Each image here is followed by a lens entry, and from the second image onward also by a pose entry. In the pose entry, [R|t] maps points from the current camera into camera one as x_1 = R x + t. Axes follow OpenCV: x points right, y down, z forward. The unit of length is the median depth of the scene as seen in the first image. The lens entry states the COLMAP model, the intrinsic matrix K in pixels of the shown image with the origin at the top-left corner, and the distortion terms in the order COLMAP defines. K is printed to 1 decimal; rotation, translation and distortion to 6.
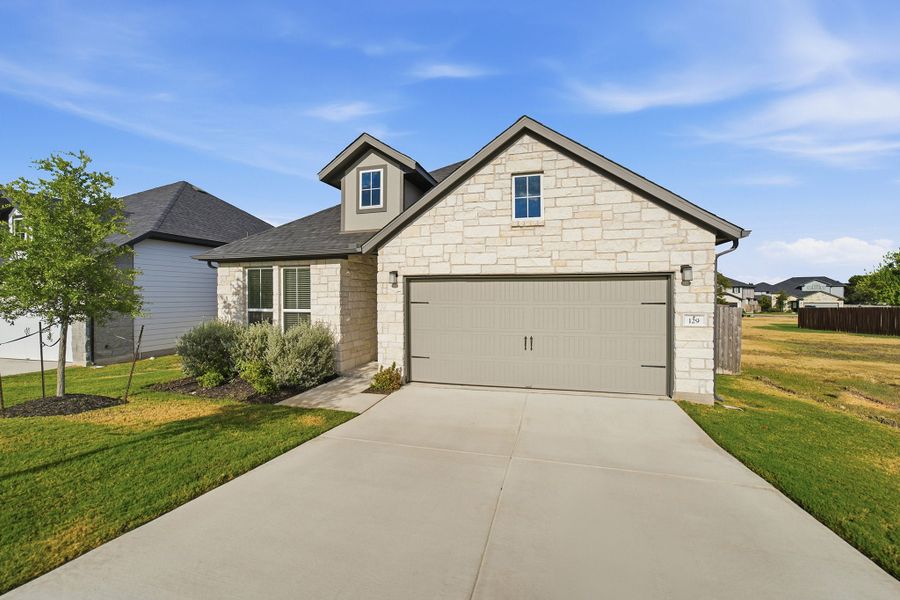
lens RADIAL K [[375.8, 0, 452.5], [0, 375.8, 294.7], [0, 0, 1]] dist [-0.003247, -0.000019]
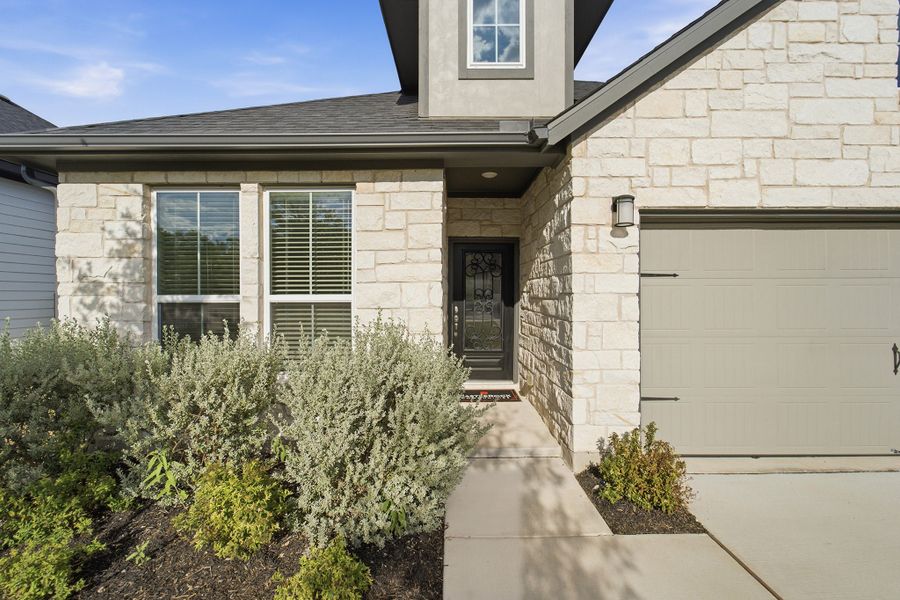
lens RADIAL K [[375.8, 0, 452.5], [0, 375.8, 294.7], [0, 0, 1]] dist [-0.003247, -0.000019]
pose [[0.959829, 0.005648, 0.280528, -0.377692], [-0.003323, 0.999956, -0.008762, 0.040447], [-0.280565, 0.007478, 0.959806, 0.571887]]
